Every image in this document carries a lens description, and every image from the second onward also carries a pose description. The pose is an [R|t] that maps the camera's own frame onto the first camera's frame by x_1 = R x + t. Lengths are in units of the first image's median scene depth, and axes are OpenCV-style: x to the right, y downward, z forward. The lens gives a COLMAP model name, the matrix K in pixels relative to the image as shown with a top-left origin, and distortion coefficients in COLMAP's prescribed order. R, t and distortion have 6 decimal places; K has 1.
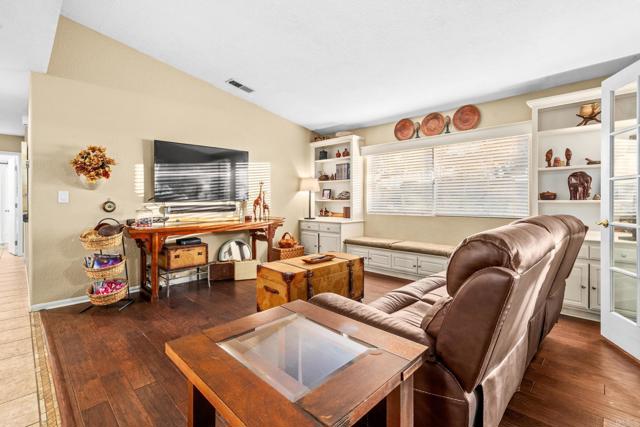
lens RADIAL K [[293.6, 0, 310.9], [0, 293.6, 200.7], [0, 0, 1]] dist [-0.003241, 0.001173]
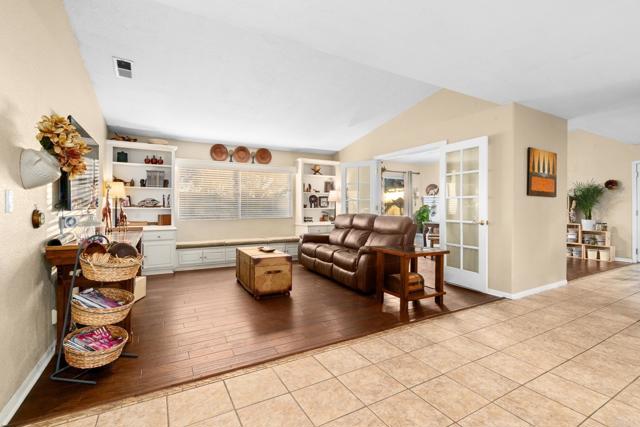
lens RADIAL K [[293.6, 0, 322.0], [0, 293.6, 208.9], [0, 0, 1]] dist [-0.003241, 0.001173]
pose [[0.272550, -0.001478, 0.962140, -0.818452], [0.001159, 0.999999, 0.001208, 0.001290], [-0.962141, 0.000786, 0.272551, 0.228741]]
